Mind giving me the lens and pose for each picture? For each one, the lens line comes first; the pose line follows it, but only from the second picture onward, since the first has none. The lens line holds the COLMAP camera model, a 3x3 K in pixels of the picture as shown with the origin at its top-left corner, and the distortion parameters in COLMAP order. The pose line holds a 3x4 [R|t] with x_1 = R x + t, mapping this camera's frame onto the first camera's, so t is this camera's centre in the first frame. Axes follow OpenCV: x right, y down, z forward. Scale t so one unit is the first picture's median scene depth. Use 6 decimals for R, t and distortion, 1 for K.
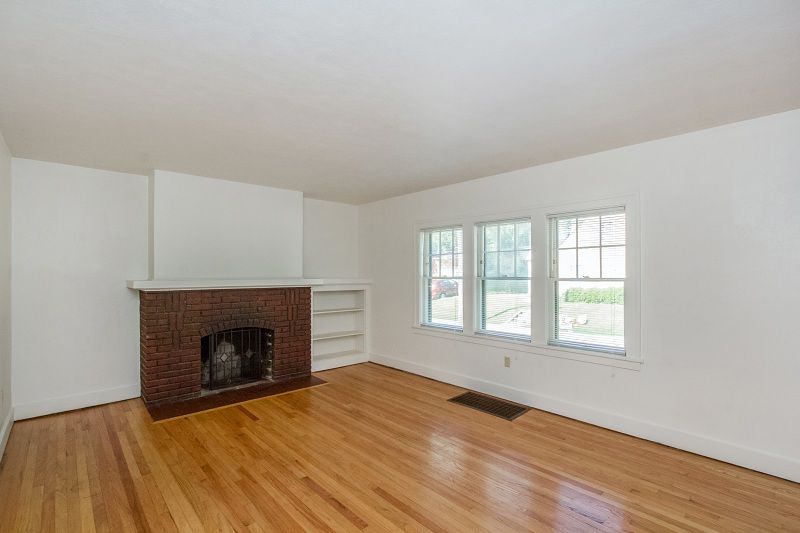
lens RADIAL K [[377.1, 0, 399.5], [0, 377.1, 272.9], [0, 0, 1]] dist [0.001186, 0.000325]
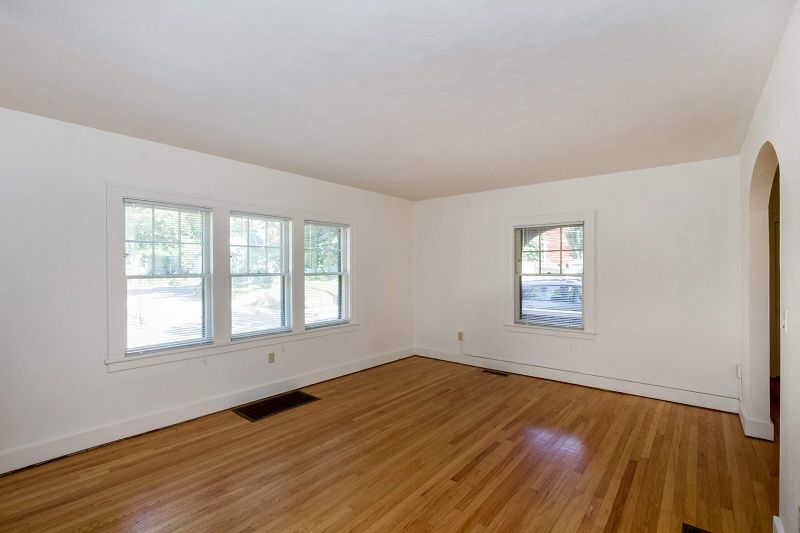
lens RADIAL K [[377.1, 0, 399.5], [0, 377.1, 272.9], [0, 0, 1]] dist [0.001186, 0.000325]
pose [[-0.165395, -0.004870, 0.986215, -1.097739], [-0.005042, 0.999979, 0.004092, 0.006124], [-0.986215, -0.004296, -0.165416, 1.206693]]
